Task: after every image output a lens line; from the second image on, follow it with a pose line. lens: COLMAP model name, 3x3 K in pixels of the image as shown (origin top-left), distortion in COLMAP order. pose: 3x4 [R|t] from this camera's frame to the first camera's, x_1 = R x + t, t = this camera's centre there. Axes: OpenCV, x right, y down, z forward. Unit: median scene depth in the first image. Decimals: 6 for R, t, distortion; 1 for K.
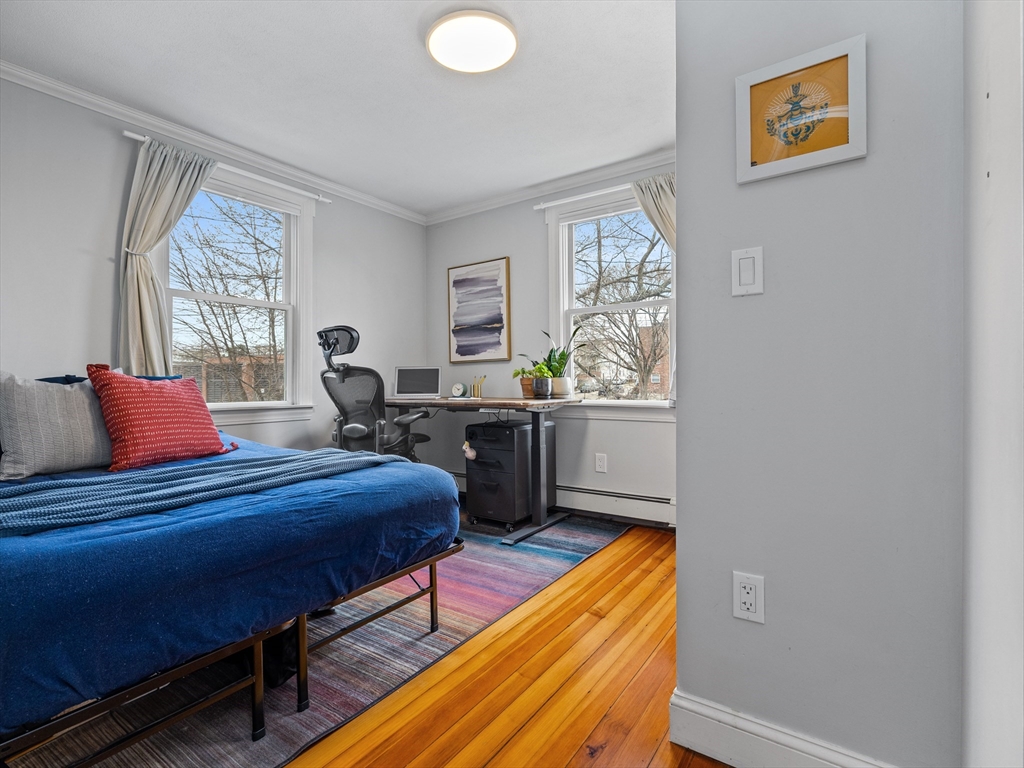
lens RADIAL K [[508.5, 0, 495.3], [0, 508.5, 381.7], [0, 0, 1]] dist [0.001011, 0.000393]
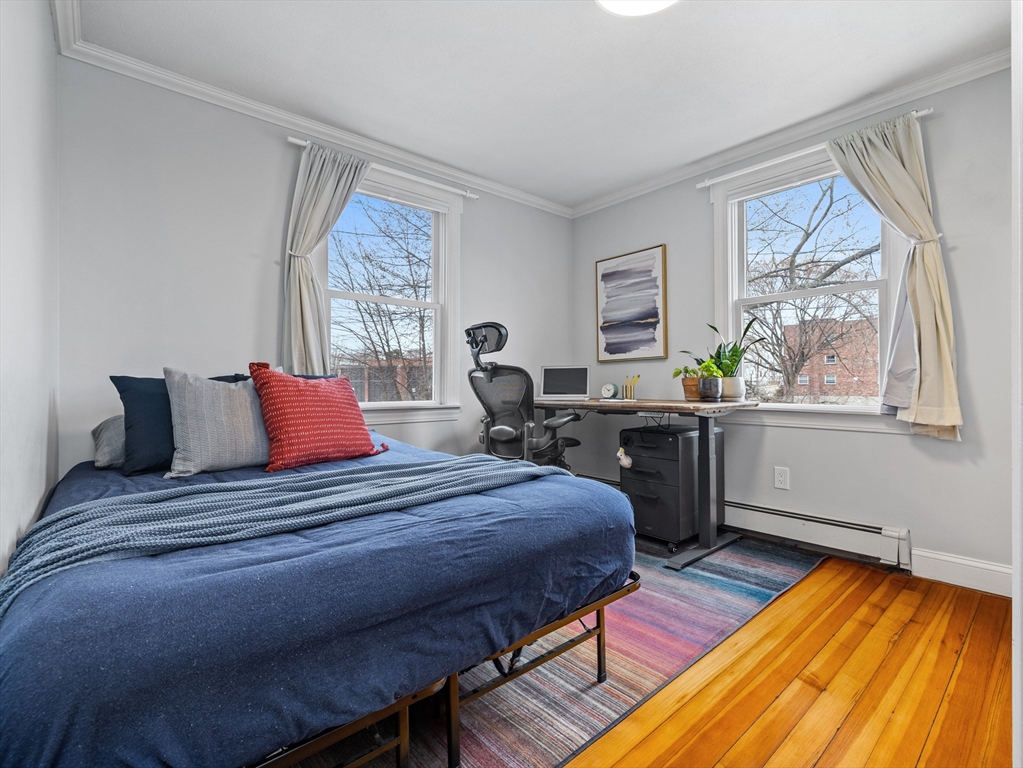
lens RADIAL K [[488.4, 0, 512.6], [0, 488.4, 382.5], [0, 0, 1]] dist [0.002806, -0.000563]
pose [[0.973660, 0.002877, -0.227988, -0.059671], [-0.002976, 0.999996, -0.000093, 0.002512], [0.227987, 0.000770, 0.973664, 0.139270]]
